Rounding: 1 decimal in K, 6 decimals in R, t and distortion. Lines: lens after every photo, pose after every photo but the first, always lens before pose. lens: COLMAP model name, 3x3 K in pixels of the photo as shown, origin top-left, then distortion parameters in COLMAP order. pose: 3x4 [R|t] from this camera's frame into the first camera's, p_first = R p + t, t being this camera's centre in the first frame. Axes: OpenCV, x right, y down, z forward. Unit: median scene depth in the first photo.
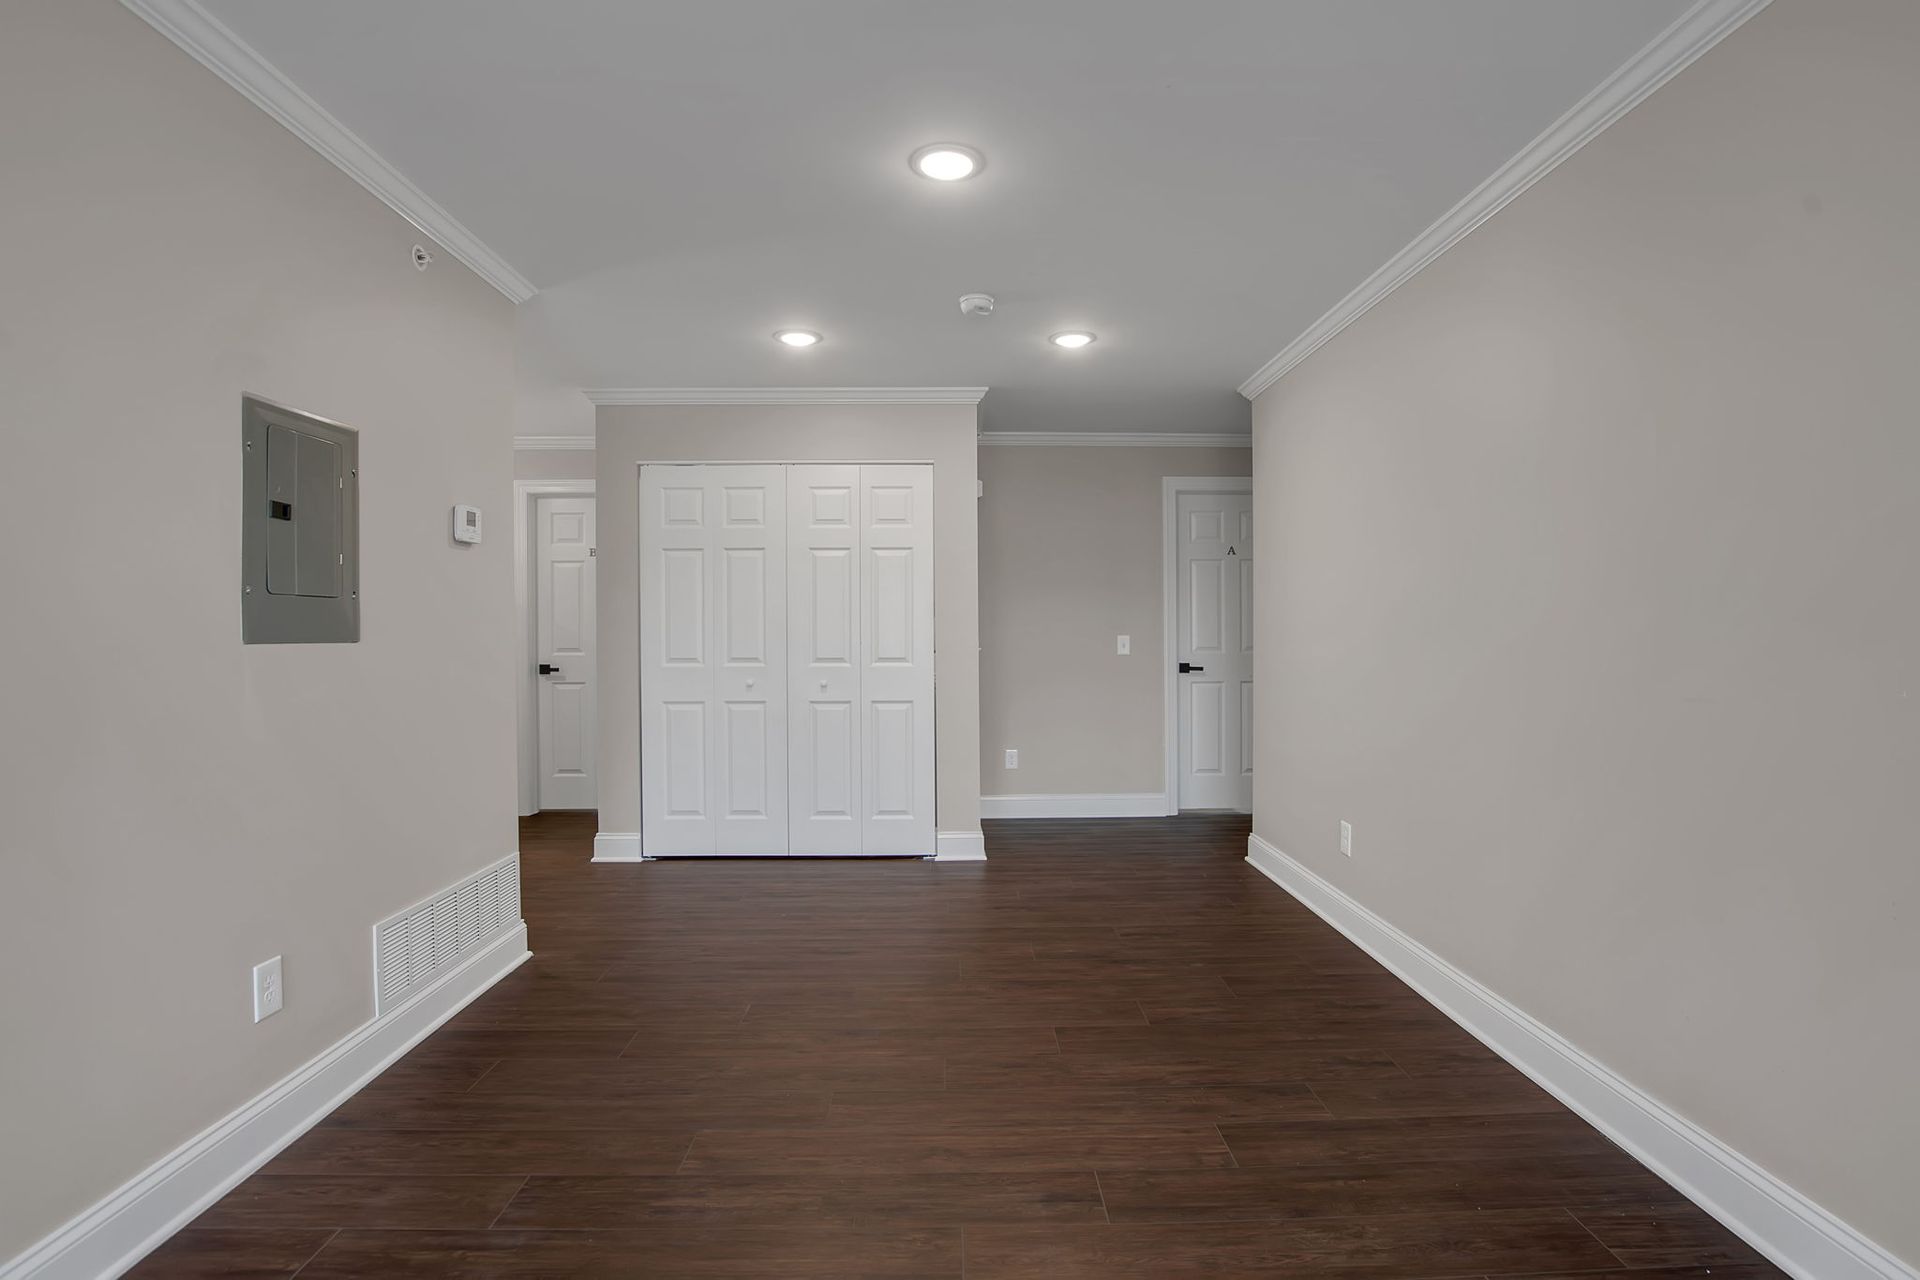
lens RADIAL K [[905.2, 0, 963.2], [0, 905.2, 637.6], [0, 0, 1]] dist [-0.027630, 0.001850]
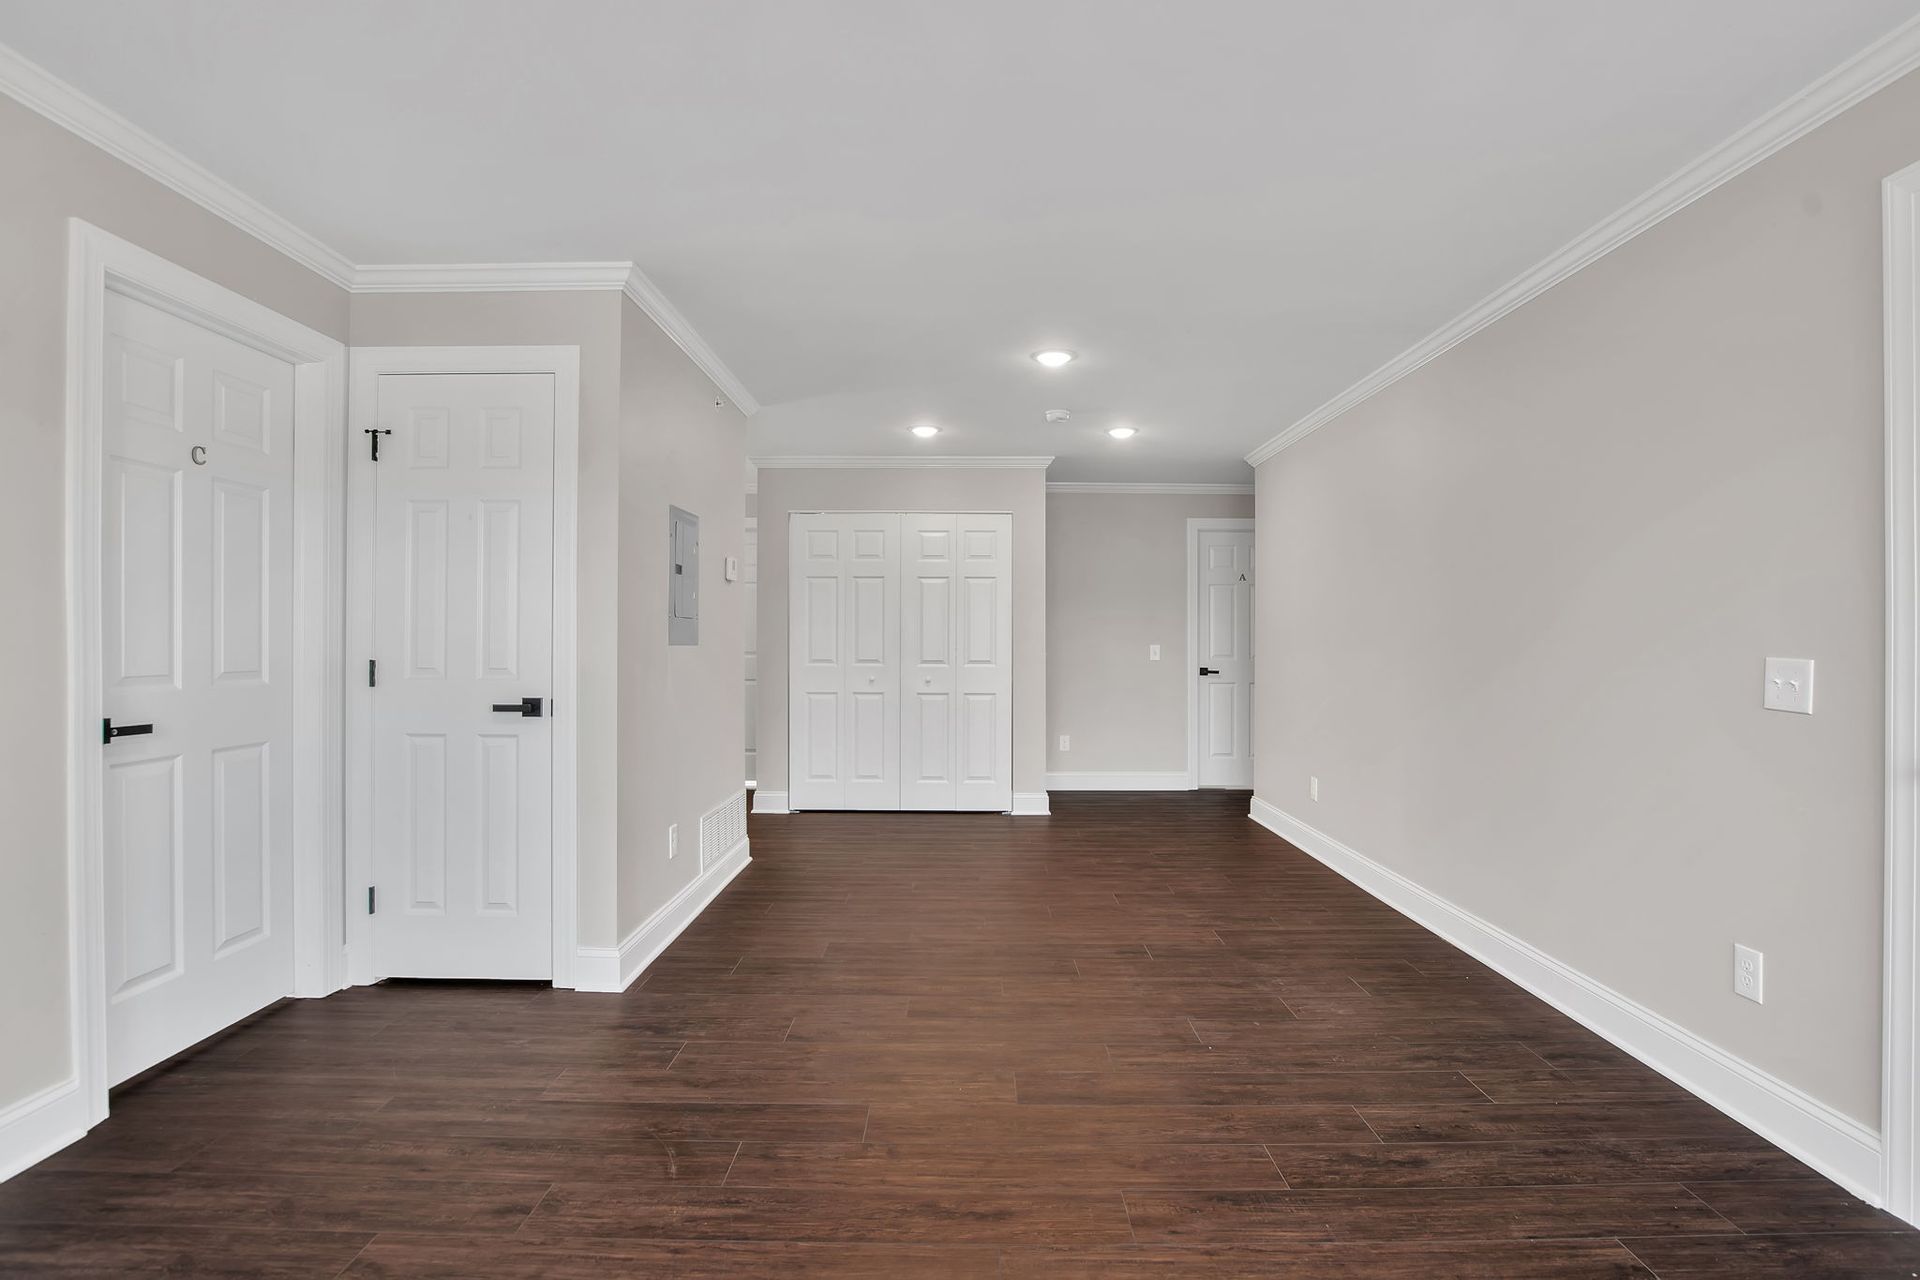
lens RADIAL K [[940.9, 0, 960.0], [0, 940.9, 640.0], [0, 0, 1]] dist [-0.039444, 0.000509]
pose [[0.999718, 0.006816, -0.022741, -0.078153], [-0.006980, 0.999950, -0.007142, 0.002432], [0.022691, 0.007299, 0.999716, -0.377737]]
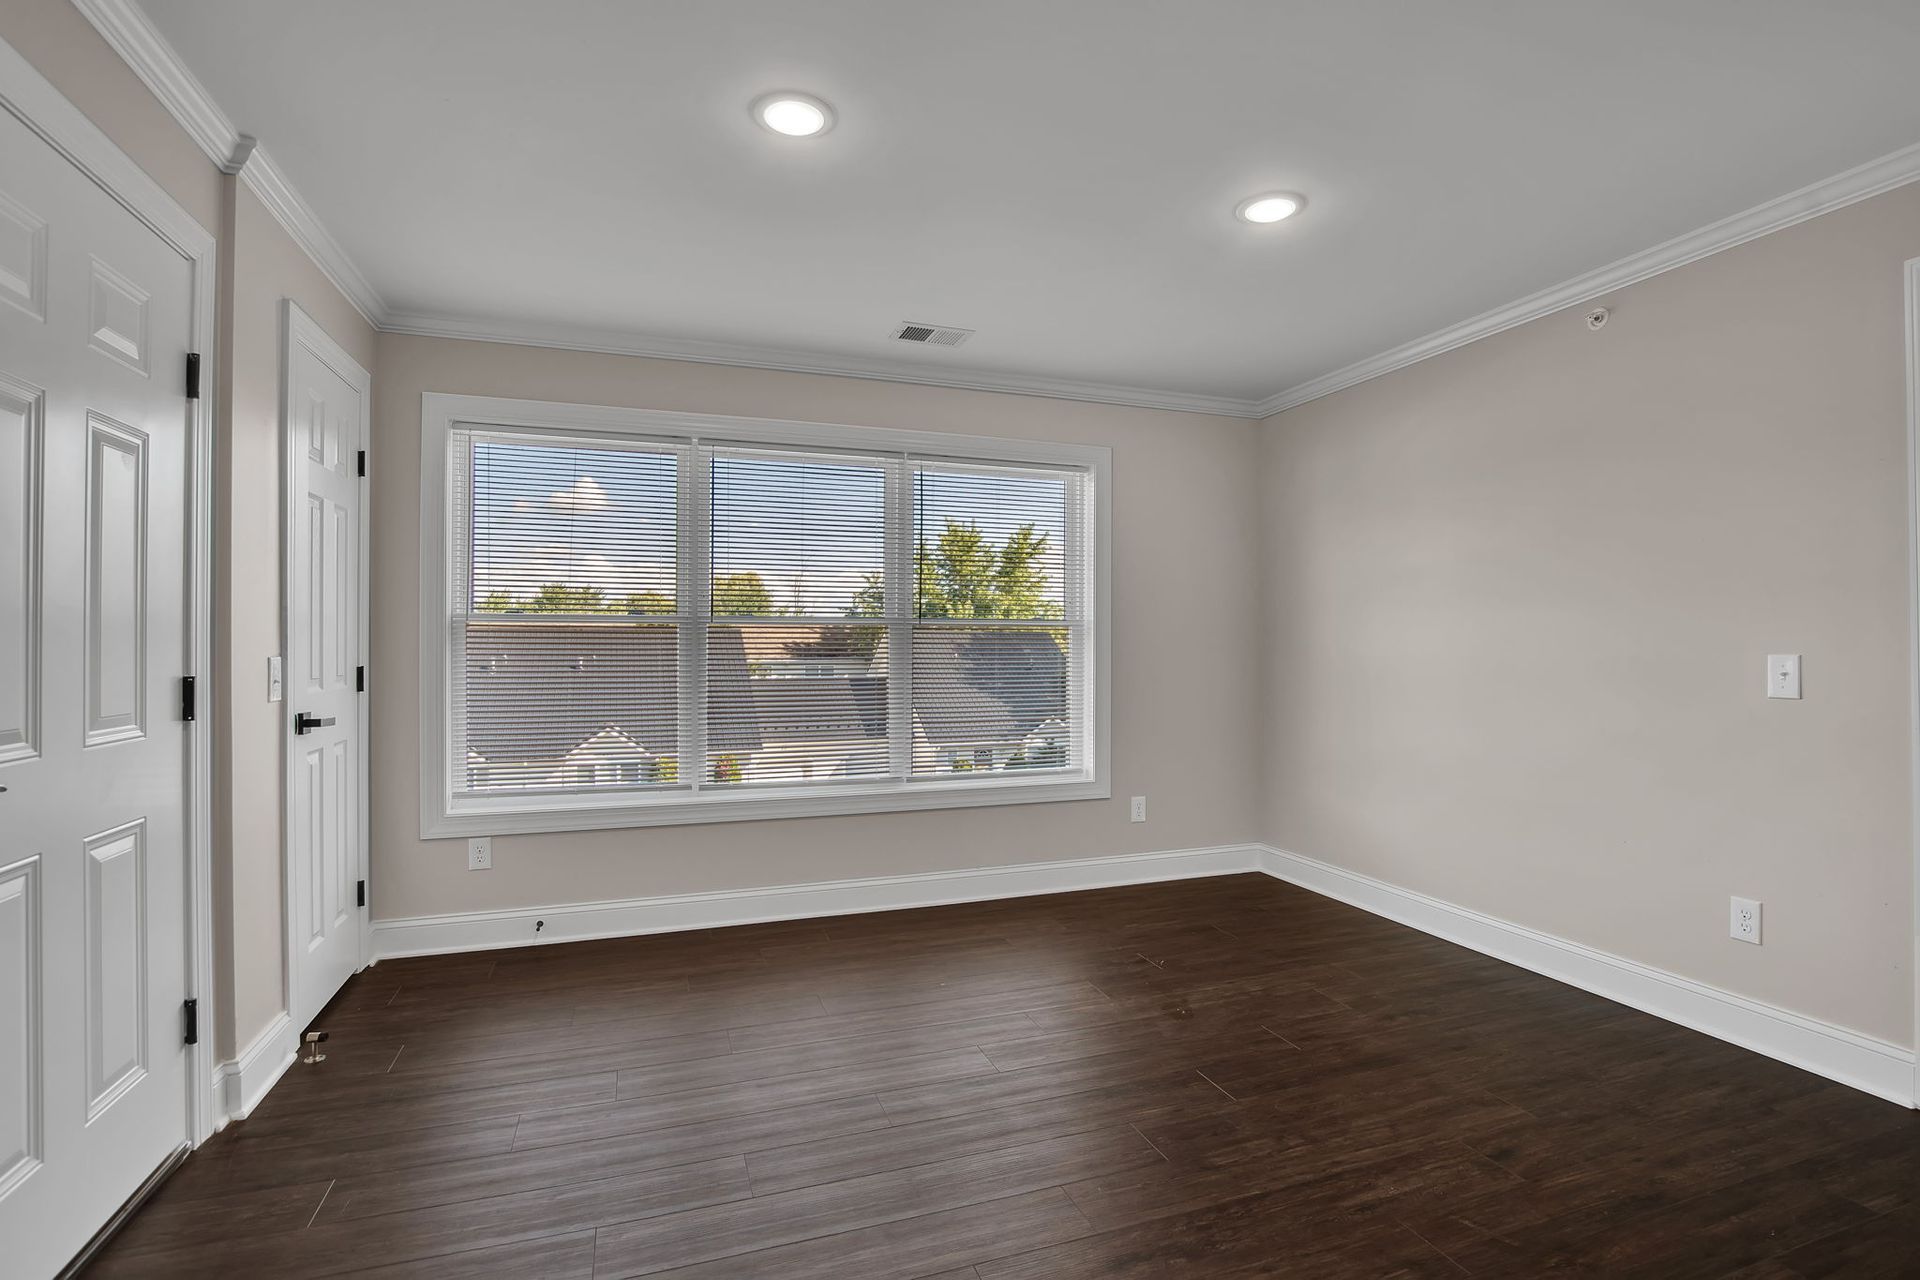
lens RADIAL K [[905.2, 0, 963.2], [0, 905.2, 637.6], [0, 0, 1]] dist [-0.027630, 0.001850]
pose [[-0.947732, 0.002068, -0.319061, 0.116072], [0.000839, 0.999992, 0.003988, -0.004060], [0.319067, 0.003512, -0.947726, 0.389553]]
